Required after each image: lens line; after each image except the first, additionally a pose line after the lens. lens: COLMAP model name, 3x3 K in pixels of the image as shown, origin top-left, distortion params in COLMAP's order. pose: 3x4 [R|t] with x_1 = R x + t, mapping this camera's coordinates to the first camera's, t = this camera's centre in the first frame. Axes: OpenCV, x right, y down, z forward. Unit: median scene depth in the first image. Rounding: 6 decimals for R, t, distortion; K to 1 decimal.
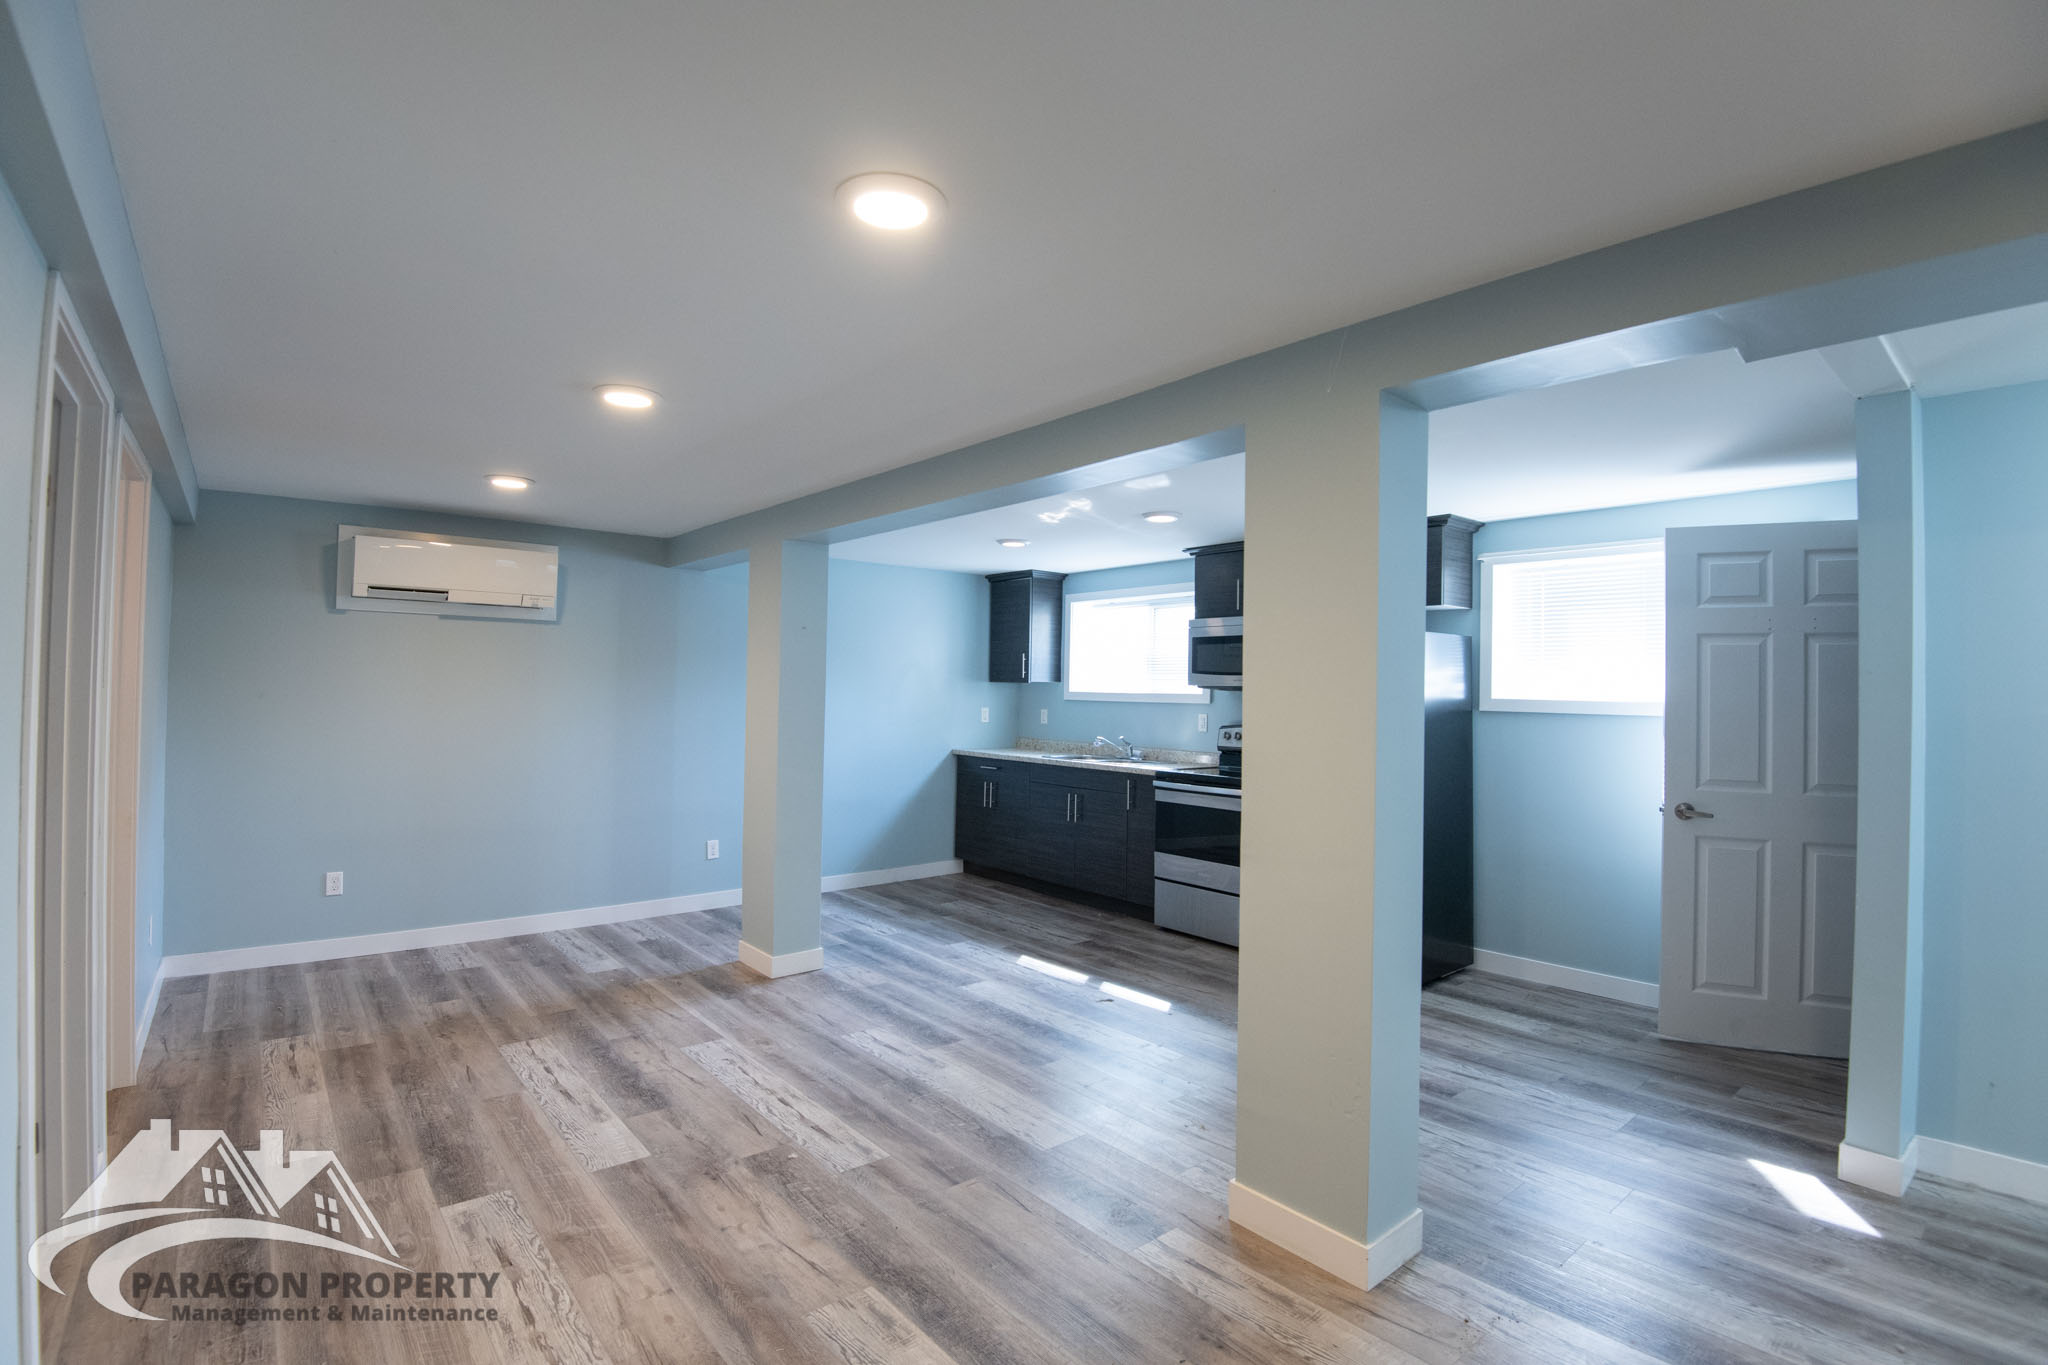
lens RADIAL K [[942.5, 0, 1024.0], [0, 942.5, 682.5], [0, 0, 1]] dist [-0.000788, -0.029298]
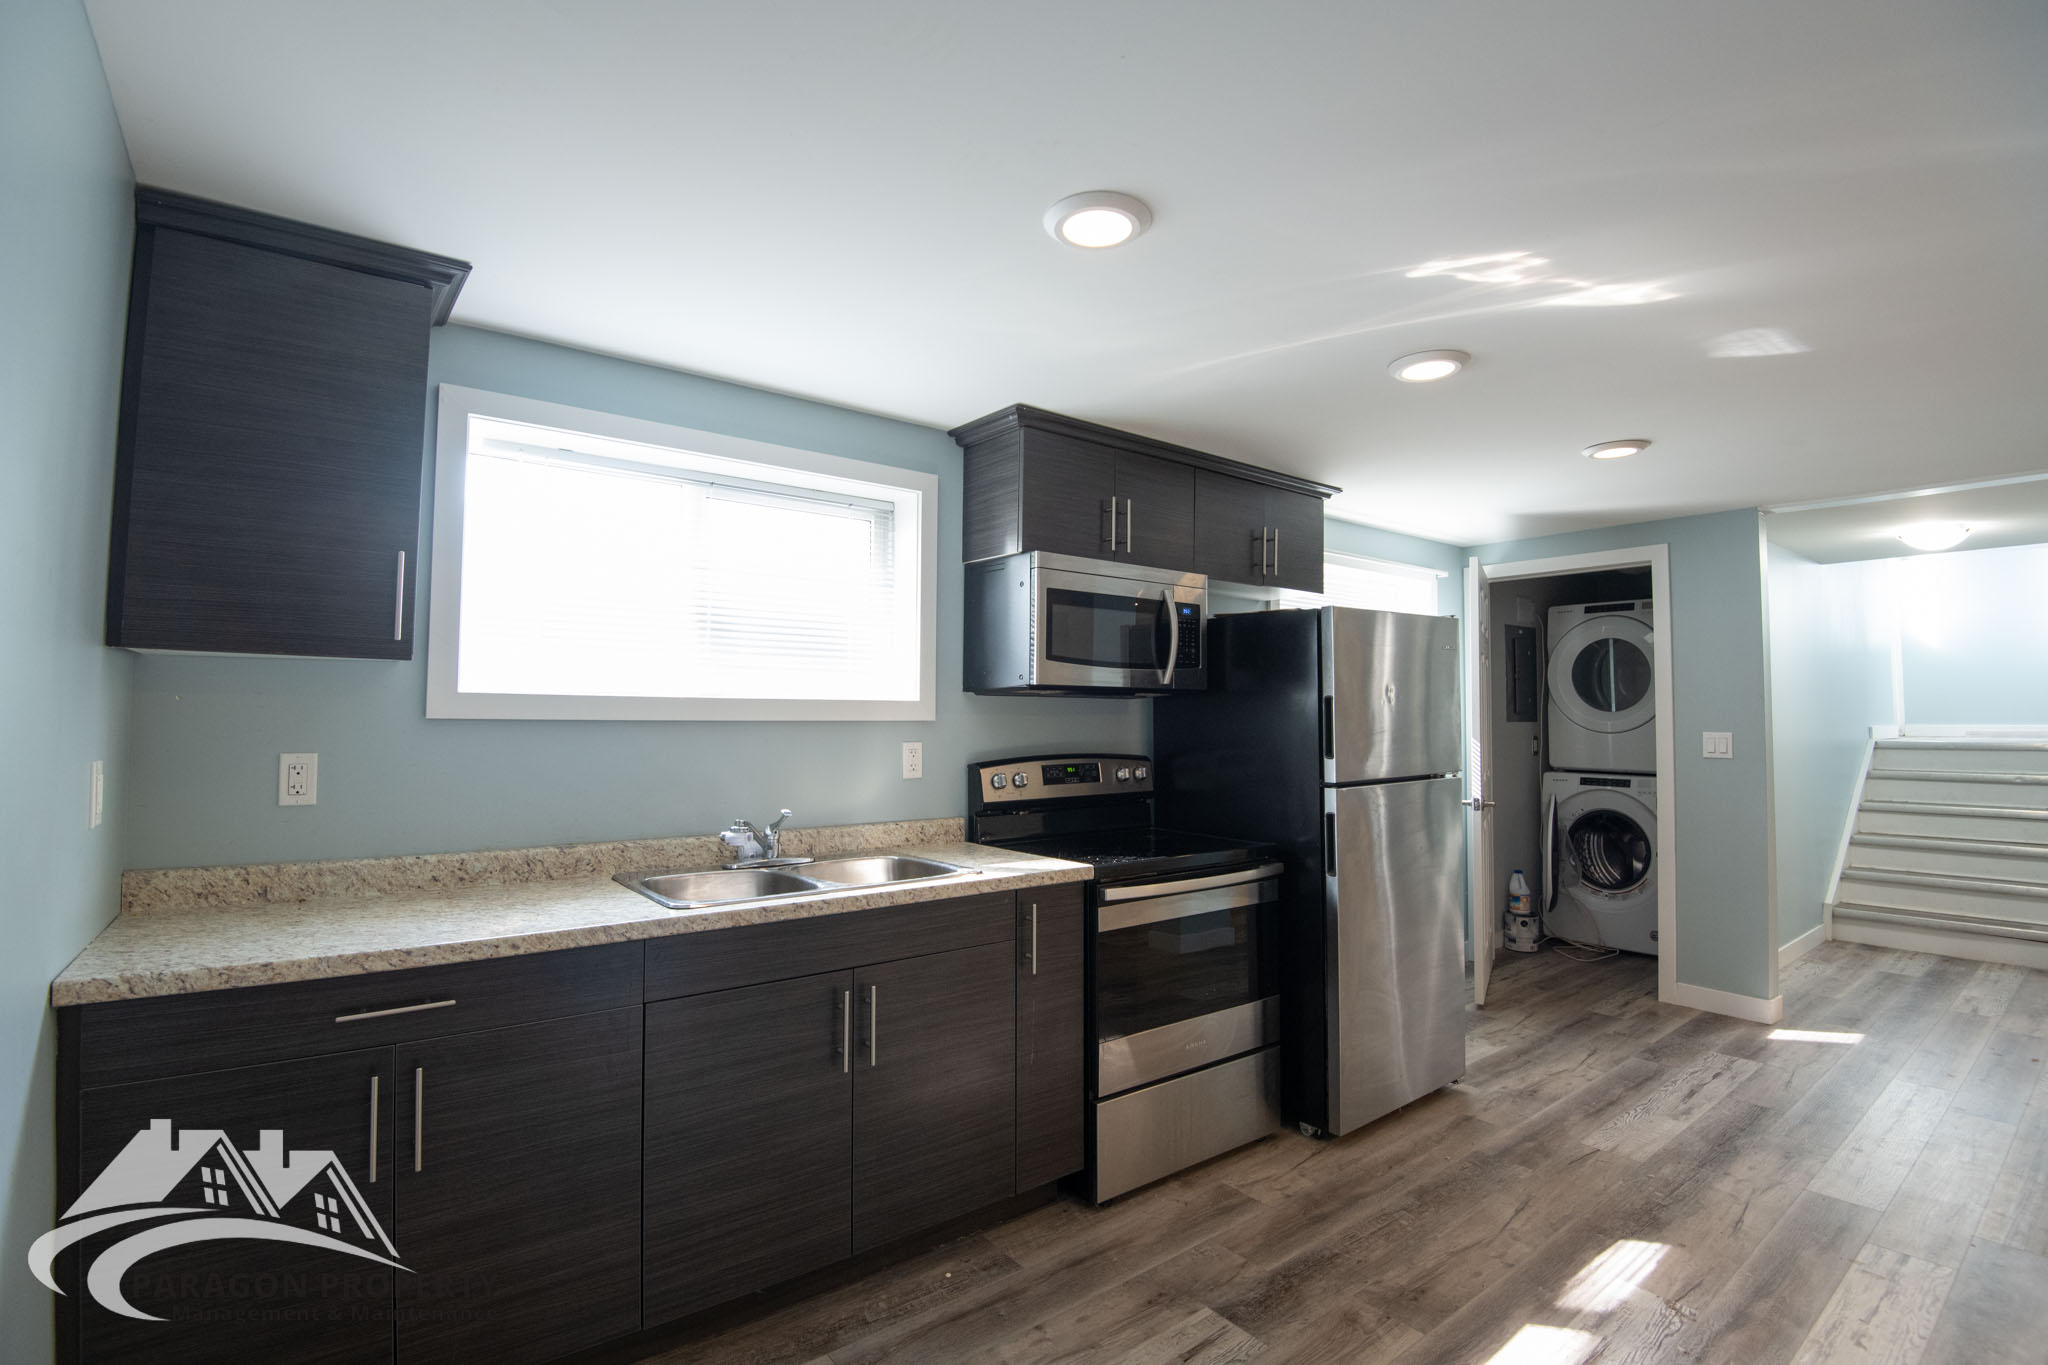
lens RADIAL K [[942.5, 0, 1024.0], [0, 942.5, 682.5], [0, 0, 1]] dist [-0.000788, -0.029298]
pose [[0.057253, 0.020448, 0.998150, -0.356094], [-0.008442, 0.999764, -0.019997, 0.015958], [-0.998324, -0.007281, 0.057413, 1.114141]]
